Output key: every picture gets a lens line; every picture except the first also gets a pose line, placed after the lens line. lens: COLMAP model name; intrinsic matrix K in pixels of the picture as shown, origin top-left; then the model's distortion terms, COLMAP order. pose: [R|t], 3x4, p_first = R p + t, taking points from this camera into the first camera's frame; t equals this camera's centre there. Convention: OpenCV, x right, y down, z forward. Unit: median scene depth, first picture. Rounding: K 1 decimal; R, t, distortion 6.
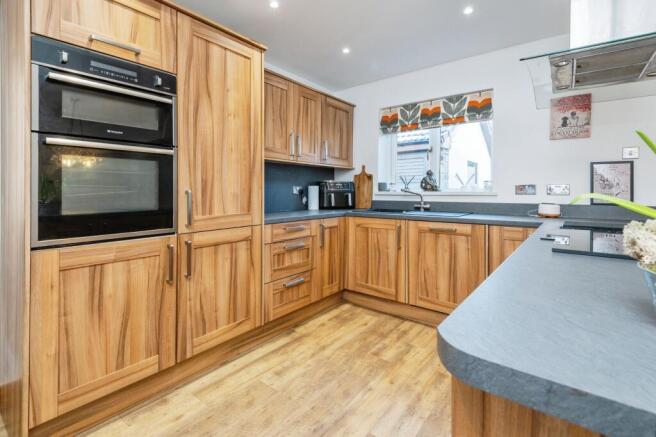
lens RADIAL K [[306.8, 0, 330.0], [0, 306.8, 188.2], [0, 0, 1]] dist [0.000540, -0.000842]
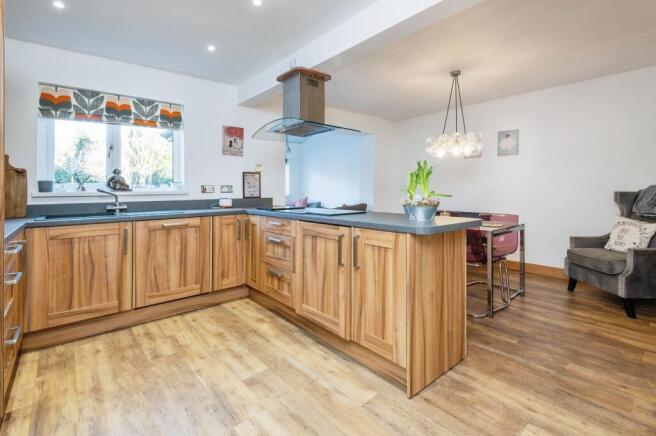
lens RADIAL K [[306.8, 0, 330.0], [0, 306.8, 187.7], [0, 0, 1]] dist [0.000540, -0.000842]
pose [[0.199104, -0.000423, 0.979978, -0.517418], [0.000494, 1.000000, 0.000331, -0.001327], [-0.979978, 0.000418, 0.199104, 0.191361]]
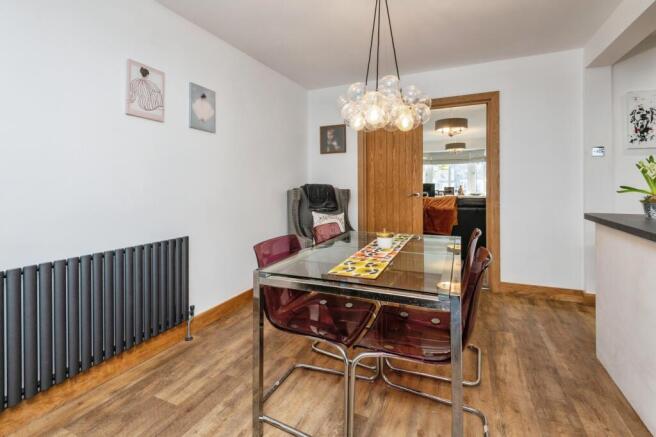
lens RADIAL K [[306.8, 0, 330.0], [0, 306.8, 188.2], [0, 0, 1]] dist [0.000540, -0.000842]
pose [[-0.973328, 0.003617, -0.229391, 0.961356], [0.003064, 0.999991, 0.002767, 0.003300], [0.229399, 0.001991, -0.973330, 0.559124]]
